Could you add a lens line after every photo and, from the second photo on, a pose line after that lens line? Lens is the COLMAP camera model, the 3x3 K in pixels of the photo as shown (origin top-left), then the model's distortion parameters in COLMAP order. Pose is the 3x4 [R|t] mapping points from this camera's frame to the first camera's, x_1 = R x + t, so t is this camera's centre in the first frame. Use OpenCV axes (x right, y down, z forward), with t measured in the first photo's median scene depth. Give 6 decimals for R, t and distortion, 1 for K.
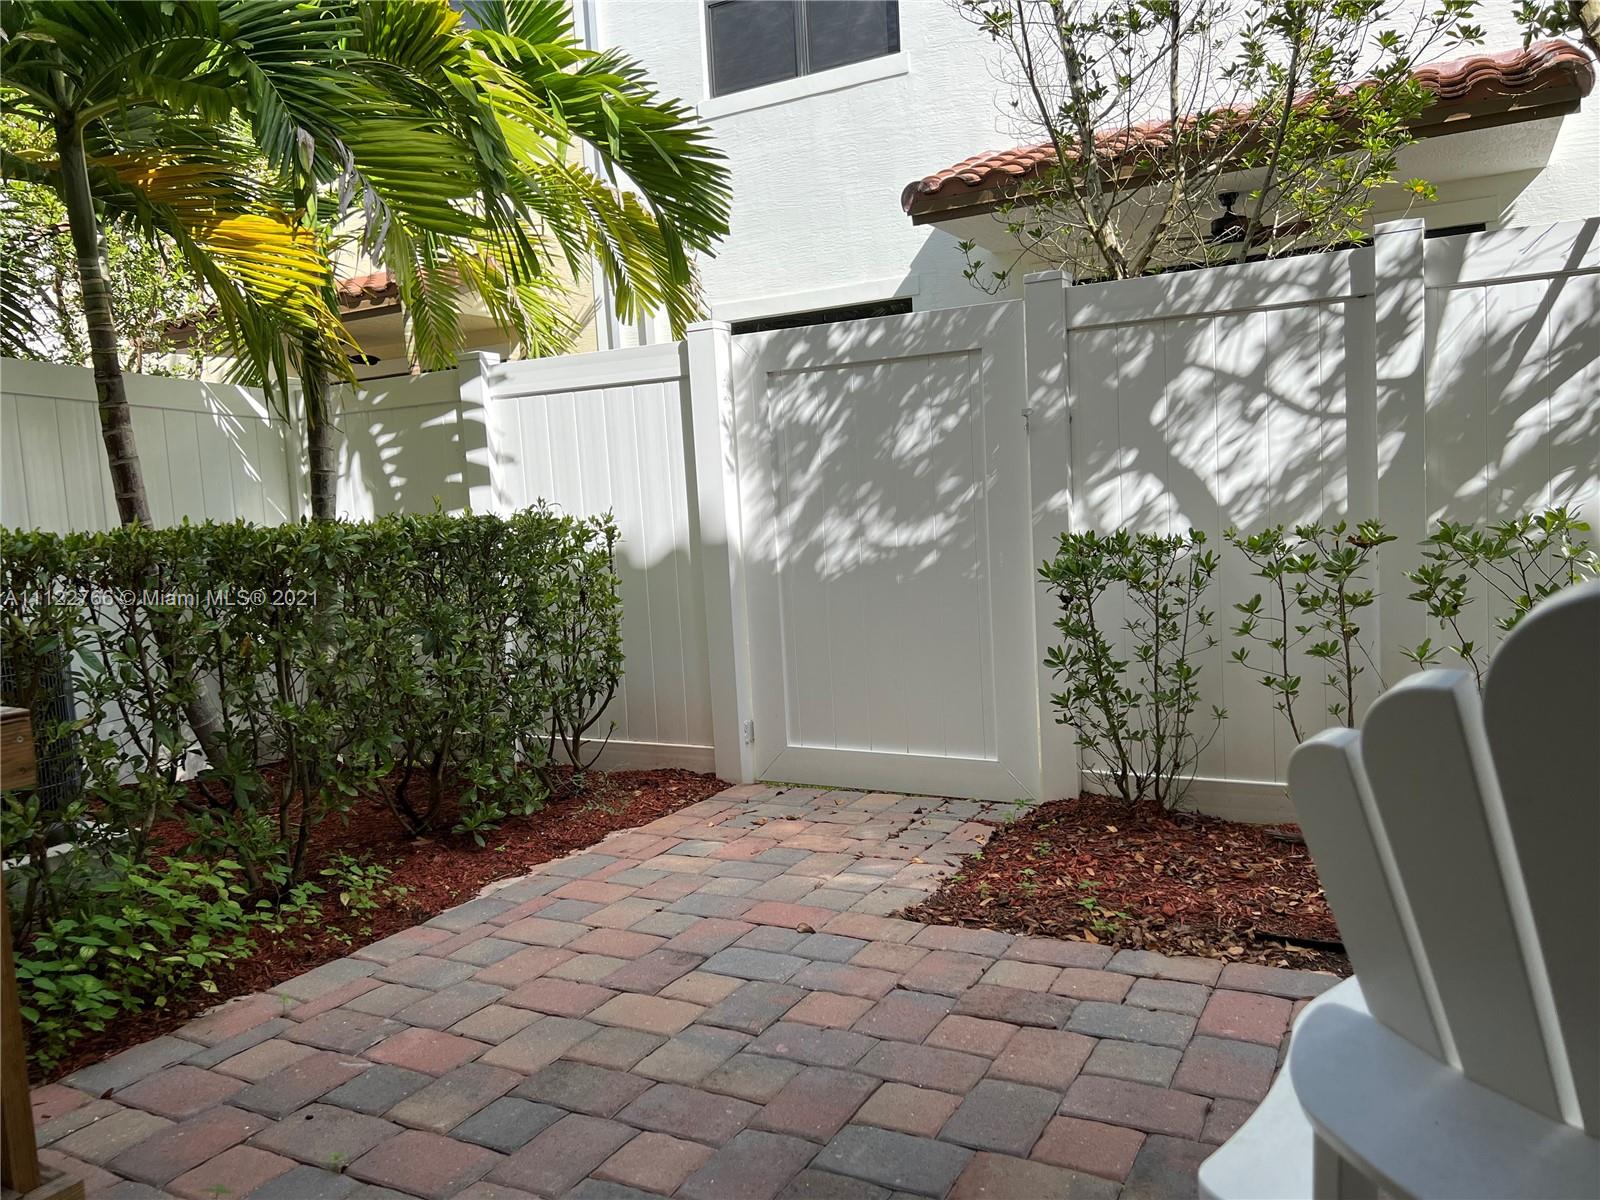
lens RADIAL K [[1208.5, 0, 808.4], [0, 1208.5, 604.3], [0, 0, 1]] dist [0.217504, -0.292639]
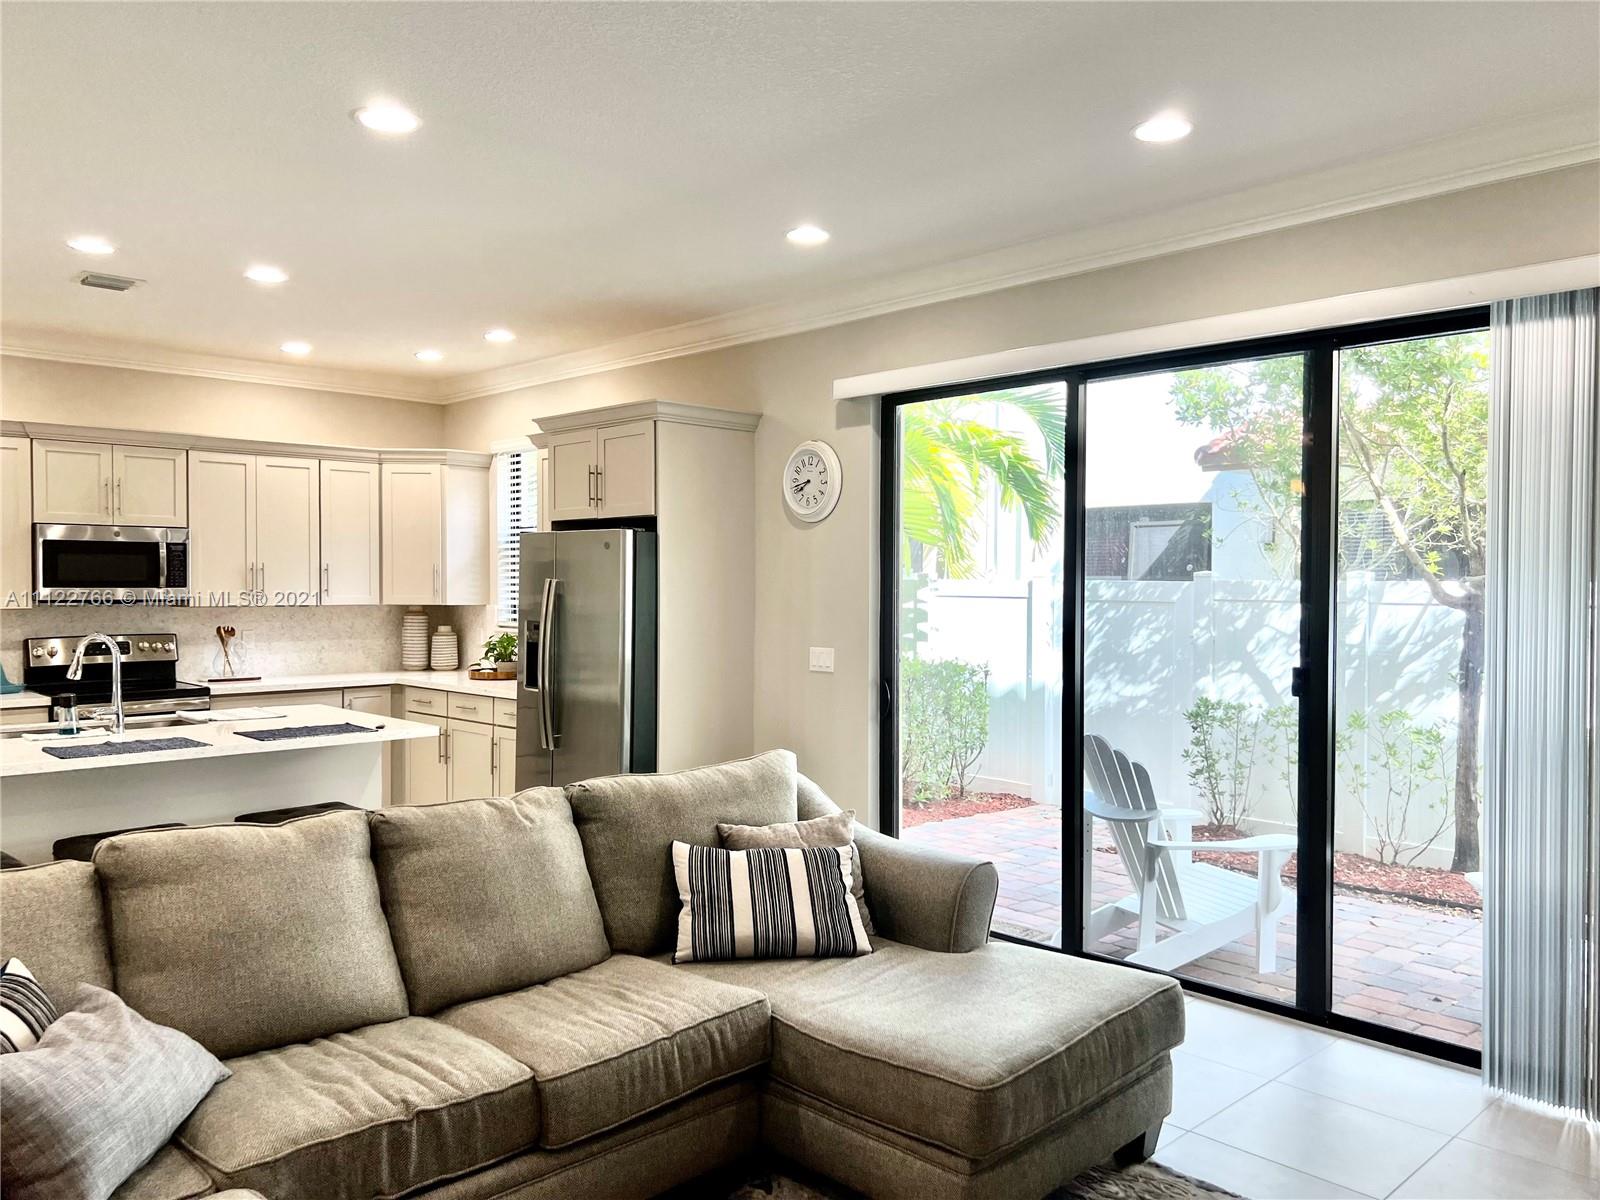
lens RADIAL K [[1208.5, 0, 808.4], [0, 1208.5, 604.3], [0, 0, 1]] dist [0.217504, -0.292639]
pose [[0.951087, 0.055129, -0.303965, 0.184379], [-0.074320, 0.995882, -0.051926, -0.054408], [0.299850, 0.071977, 0.951267, -1.154271]]
